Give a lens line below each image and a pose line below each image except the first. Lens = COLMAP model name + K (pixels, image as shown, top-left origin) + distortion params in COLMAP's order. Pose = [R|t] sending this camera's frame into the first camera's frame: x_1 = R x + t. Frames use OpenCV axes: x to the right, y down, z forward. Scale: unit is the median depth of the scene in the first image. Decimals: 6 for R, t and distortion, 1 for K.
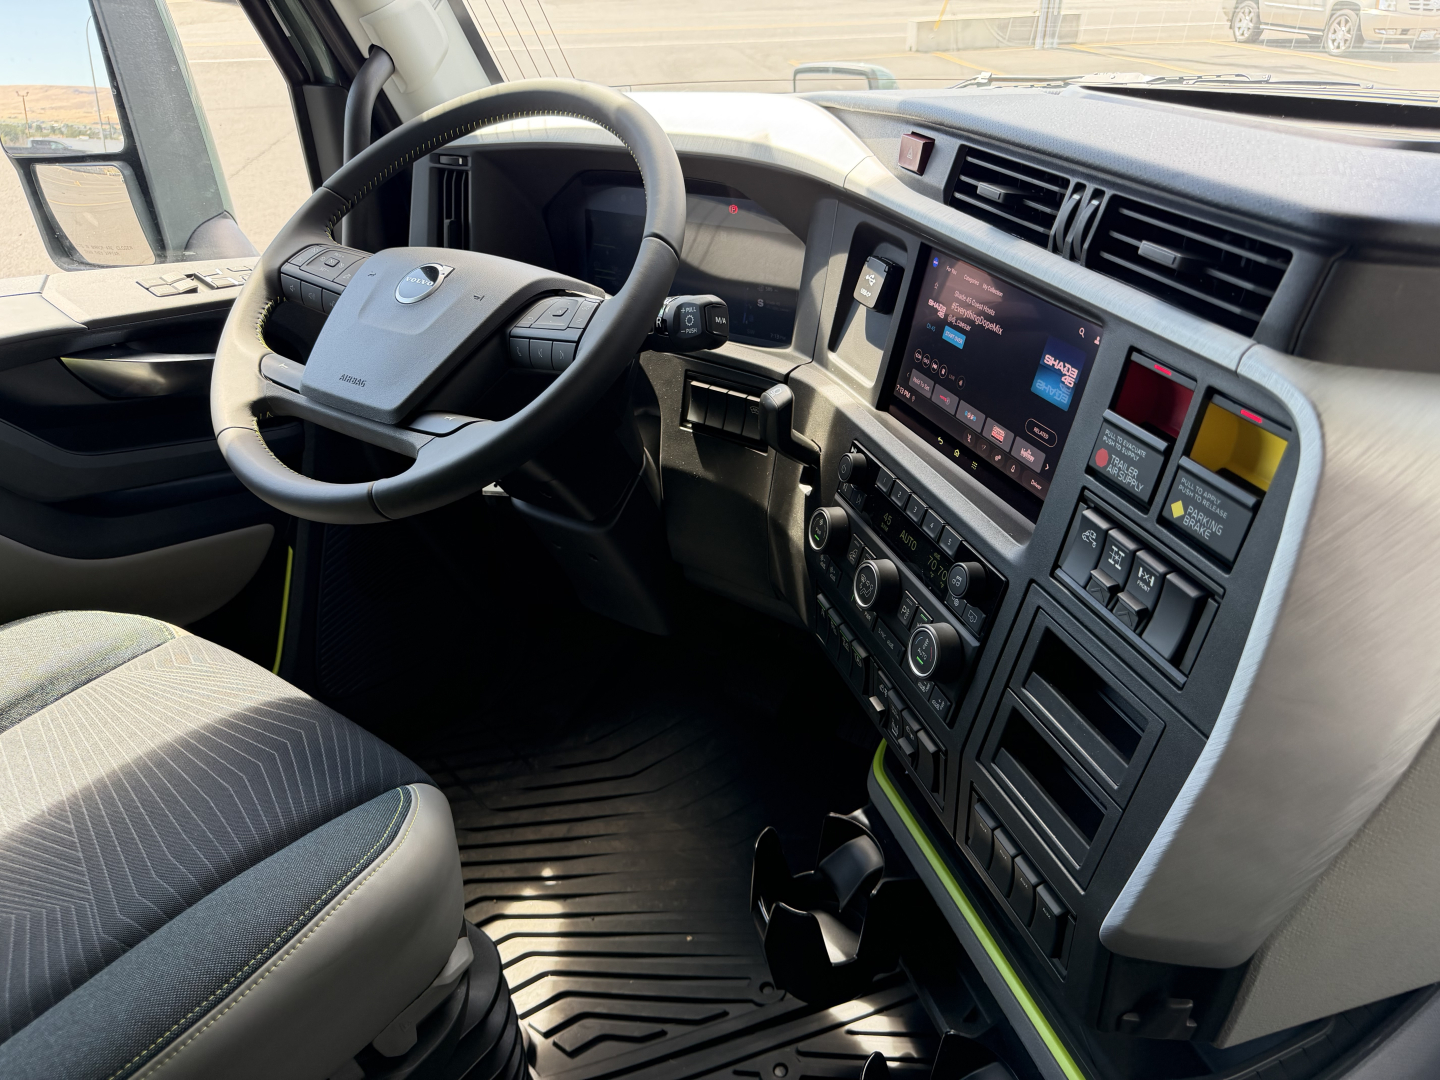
lens RADIAL K [[995.1, 0, 716.9], [0, 995.1, 571.5], [0, 0, 1]] dist [0.047578, -0.071797]
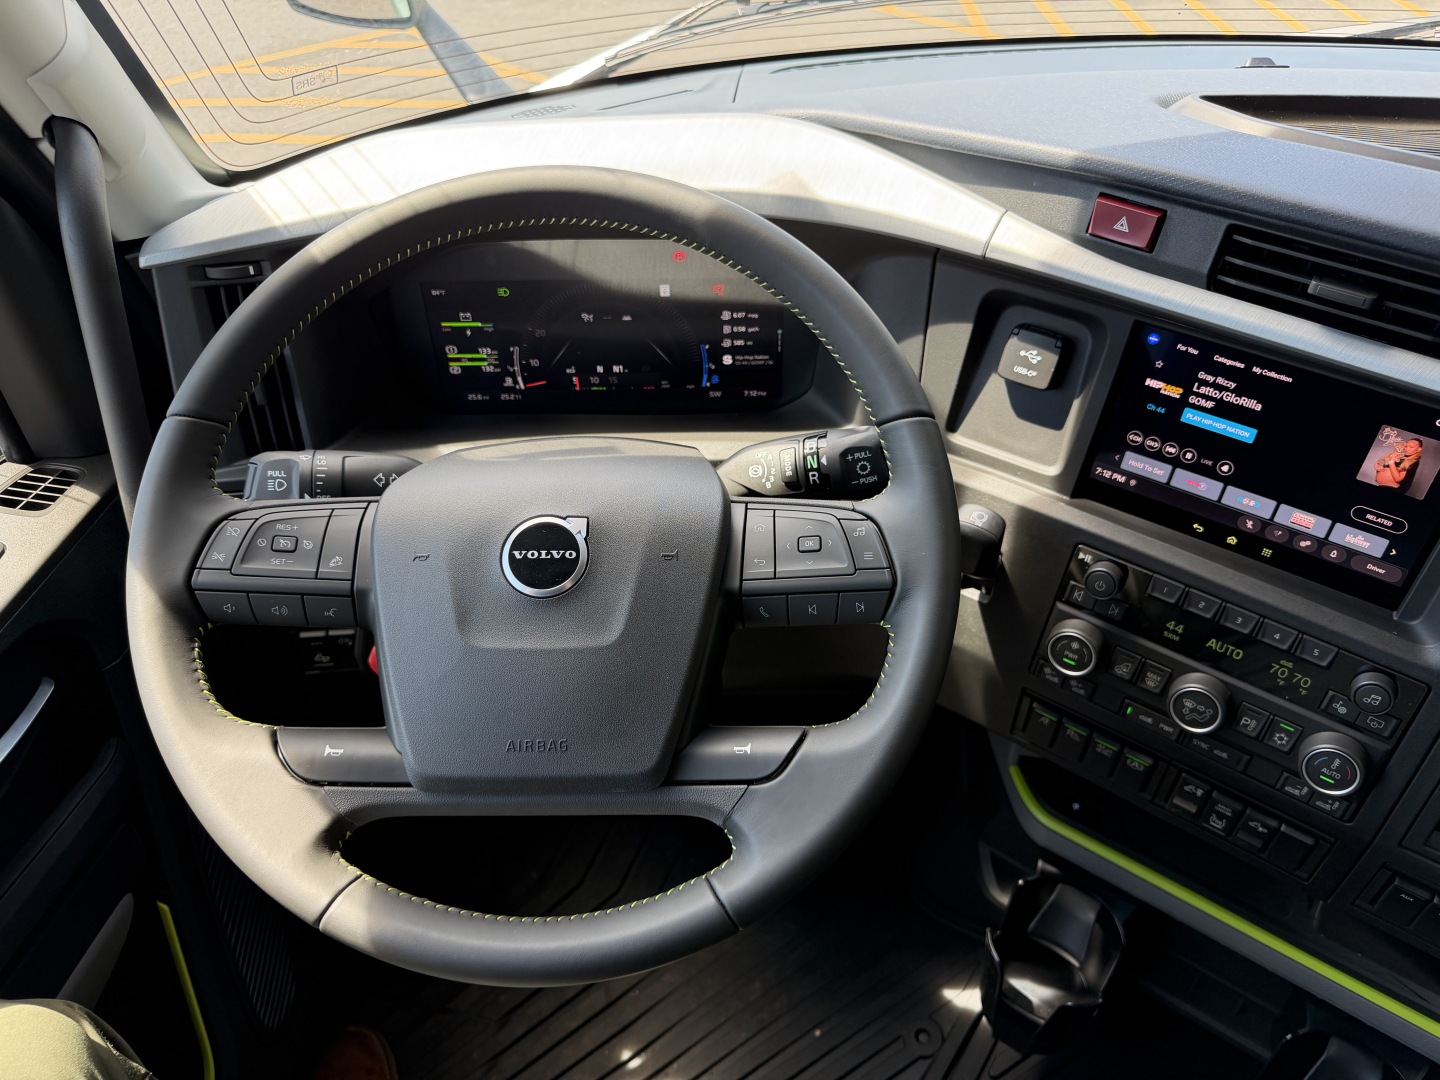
lens RADIAL K [[991.4, 0, 720.0], [0, 991.4, 540.0], [0, 0, 1]] dist [-0.037975, -0.004617]
pose [[0.811752, -0.368423, 0.453127, -0.529845], [0.295899, 0.928399, 0.224763, -0.442121], [-0.503490, -0.048372, 0.862646, 0.436264]]
